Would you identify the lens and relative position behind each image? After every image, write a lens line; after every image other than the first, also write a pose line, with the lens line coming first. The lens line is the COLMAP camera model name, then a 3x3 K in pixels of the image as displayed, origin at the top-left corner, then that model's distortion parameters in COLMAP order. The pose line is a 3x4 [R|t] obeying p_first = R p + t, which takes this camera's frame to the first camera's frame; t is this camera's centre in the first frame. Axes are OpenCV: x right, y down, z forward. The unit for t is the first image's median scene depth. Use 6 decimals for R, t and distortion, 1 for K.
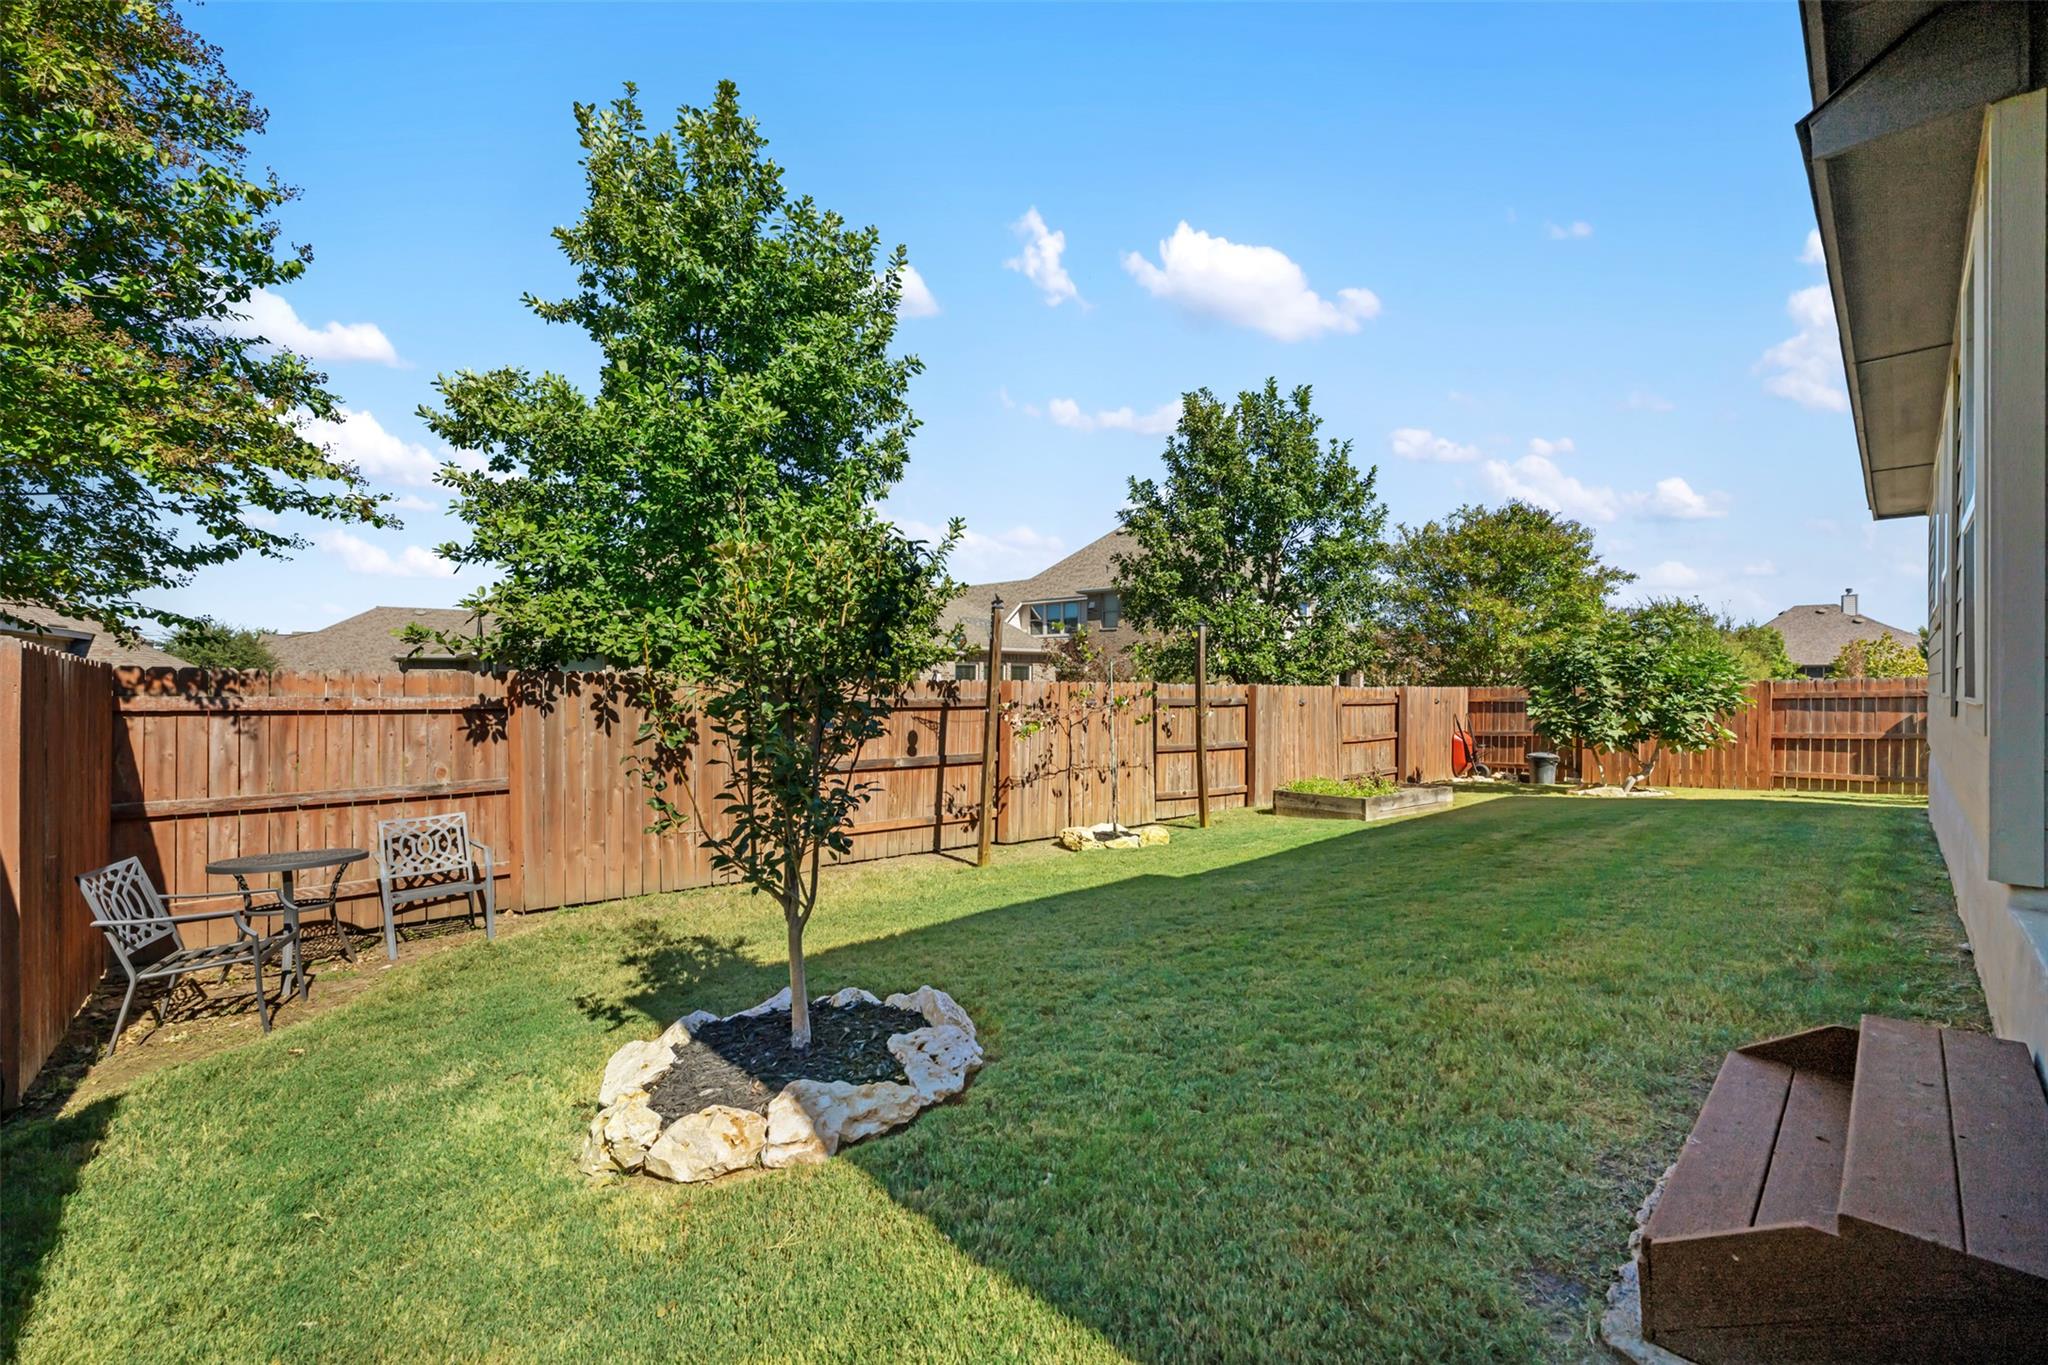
lens RADIAL K [[809.6, 0, 1022.5], [0, 809.6, 682.1], [0, 0, 1]] dist [-0.000137, -0.000310]
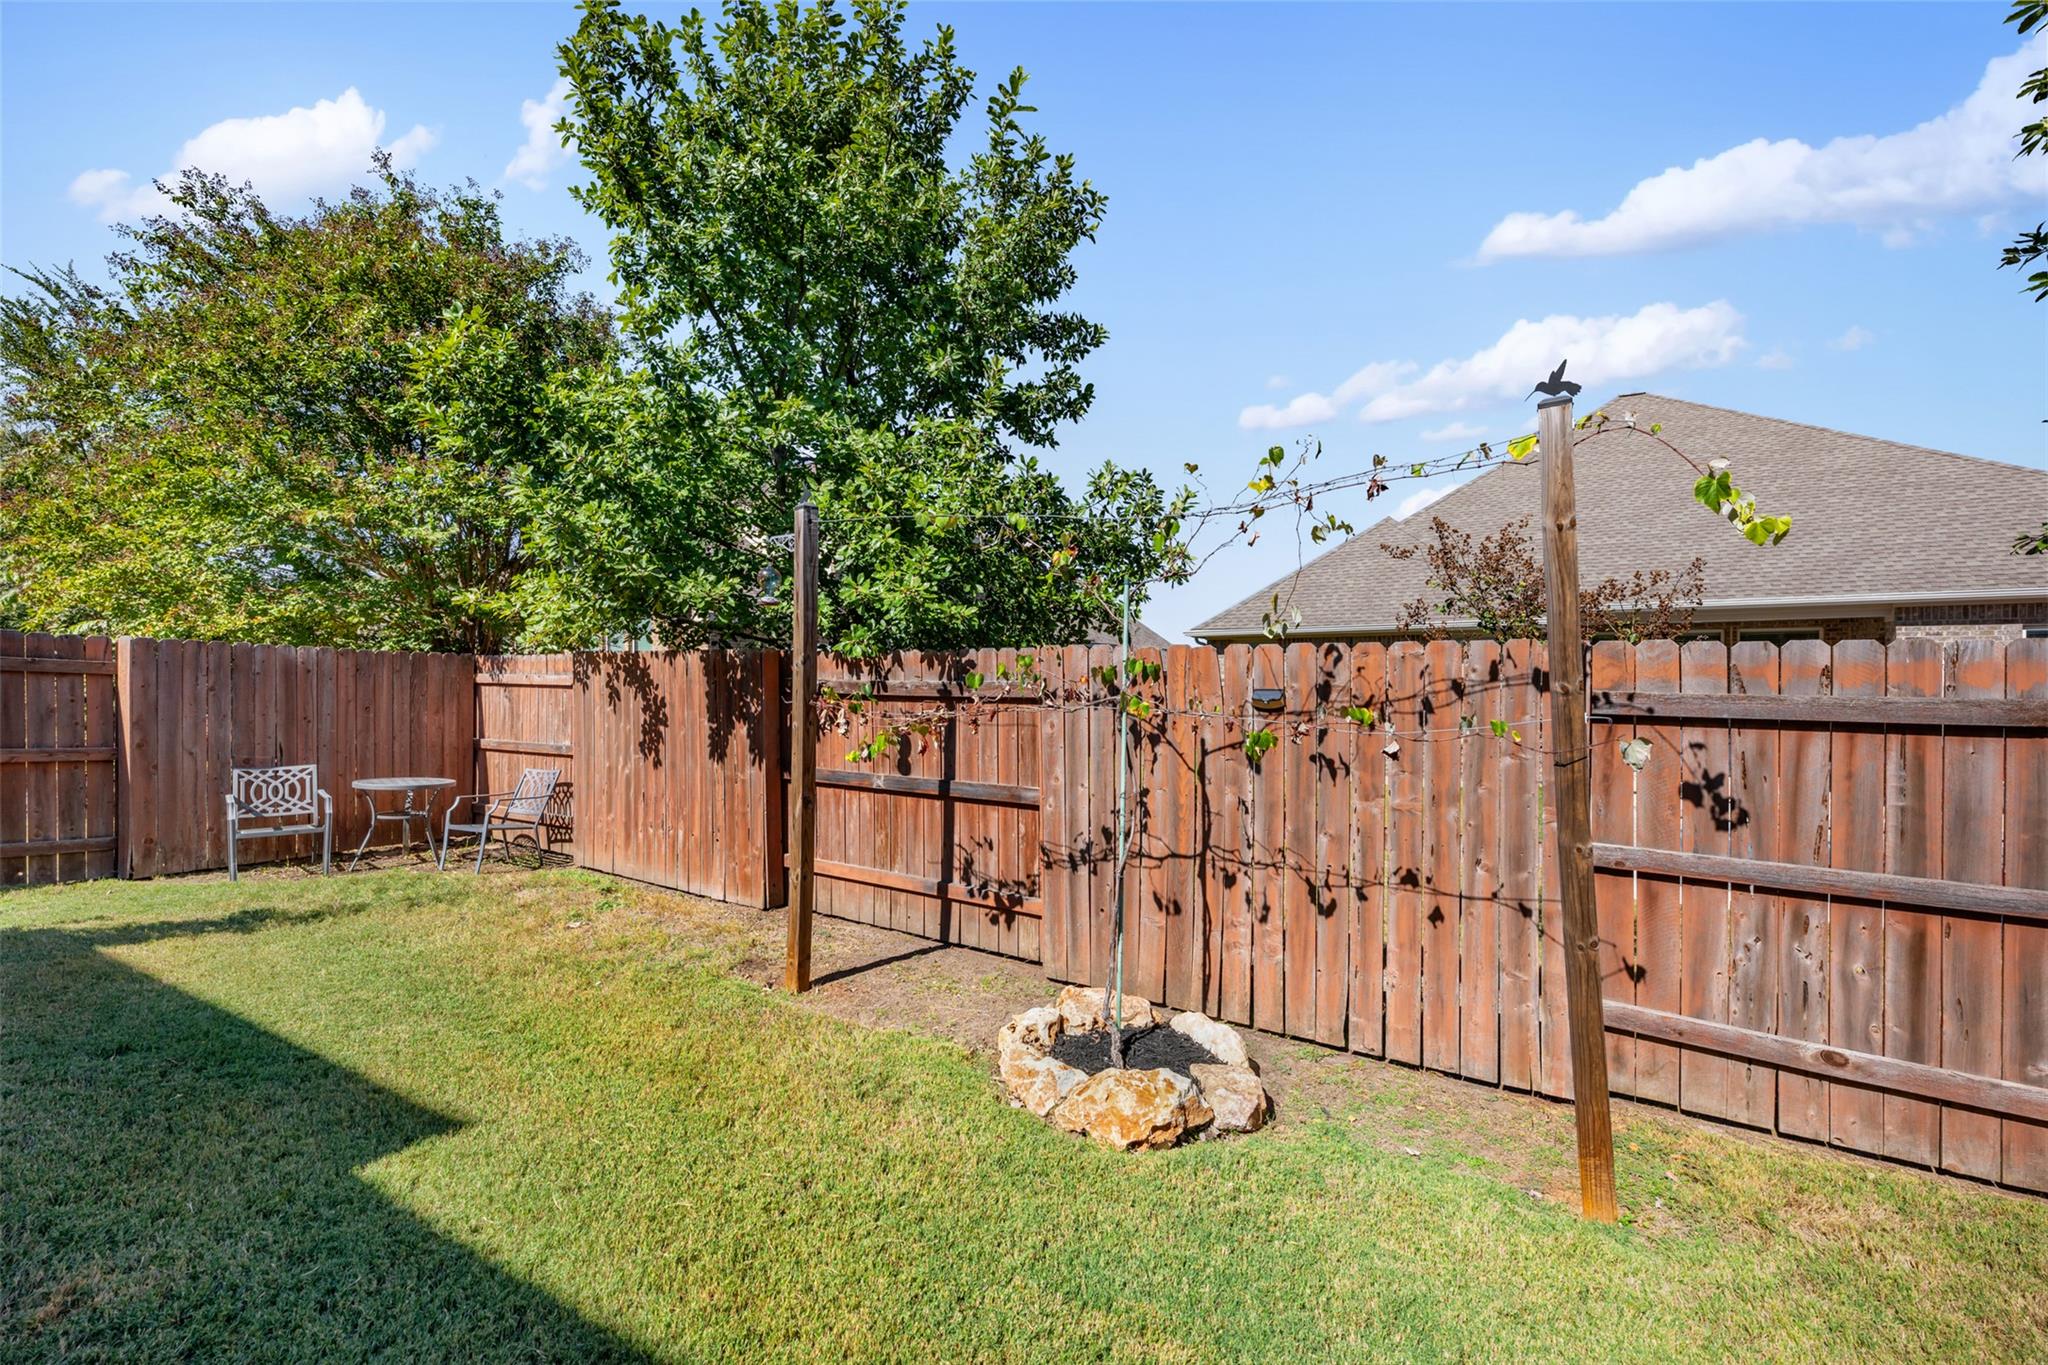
lens RADIAL K [[809.6, 0, 1022.5], [0, 809.6, 682.1], [0, 0, 1]] dist [-0.000137, -0.000310]
pose [[0.327870, 0.001814, -0.944721, 0.462332], [0.003197, 0.999990, 0.003029, 0.018557], [0.944718, -0.004014, 0.327861, 0.856062]]
